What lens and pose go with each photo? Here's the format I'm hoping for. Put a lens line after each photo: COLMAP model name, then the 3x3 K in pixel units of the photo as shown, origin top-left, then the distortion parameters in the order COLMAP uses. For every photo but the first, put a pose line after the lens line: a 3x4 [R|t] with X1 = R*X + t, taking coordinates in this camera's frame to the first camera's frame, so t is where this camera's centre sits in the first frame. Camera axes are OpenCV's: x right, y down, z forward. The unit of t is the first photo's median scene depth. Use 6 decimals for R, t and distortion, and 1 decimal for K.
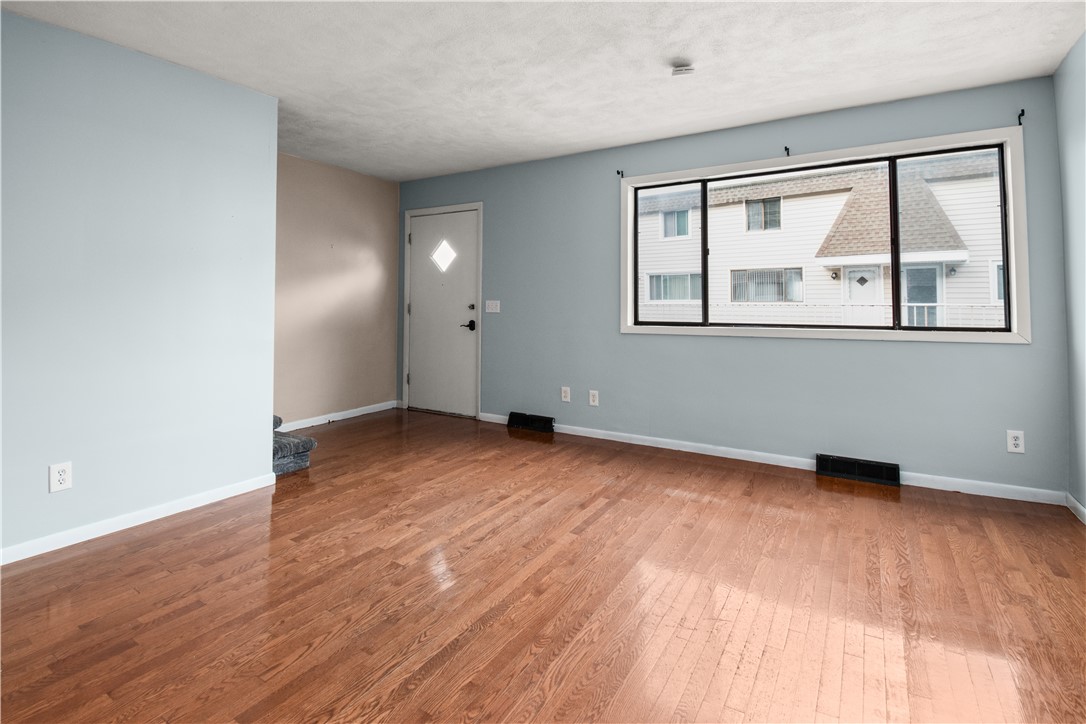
lens RADIAL K [[511.0, 0, 546.8], [0, 511.0, 358.2], [0, 0, 1]] dist [0.076729, -0.000181]
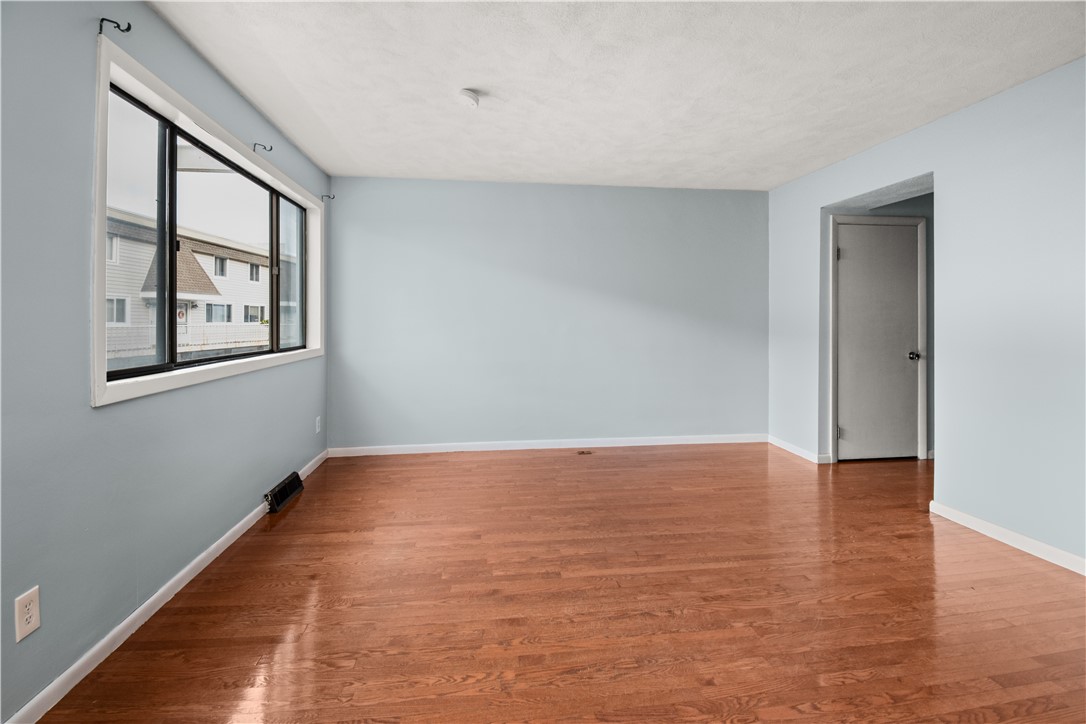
lens RADIAL K [[513.9, 0, 537.9], [0, 513.9, 358.2], [0, 0, 1]] dist [0.001029, -0.000598]
pose [[-0.615282, -0.053408, 0.786495, -0.664346], [0.093571, 0.985701, 0.140137, -0.184049], [-0.782734, 0.159817, -0.601487, 1.616644]]
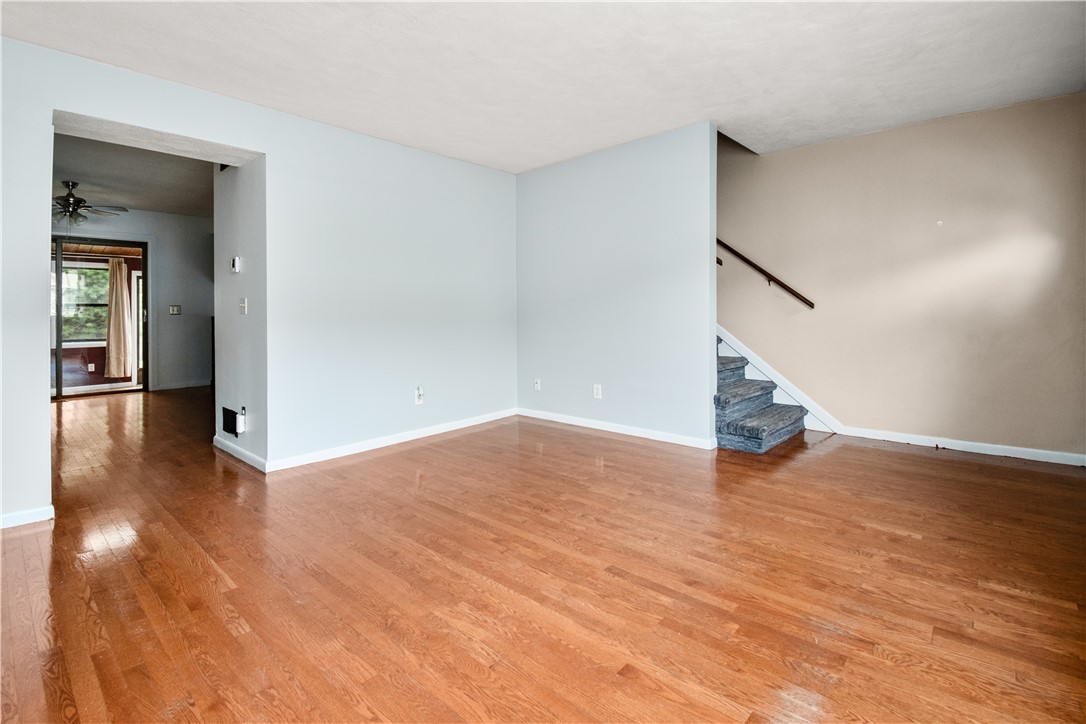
lens RADIAL K [[513.9, 0, 537.9], [0, 513.9, 358.2], [0, 0, 1]] dist [0.001029, -0.000598]
pose [[-0.175122, 0.089134, -0.980504, 0.884959], [-0.106055, 0.988391, 0.108793, -0.064146], [0.978818, 0.123039, -0.163636, 1.045075]]
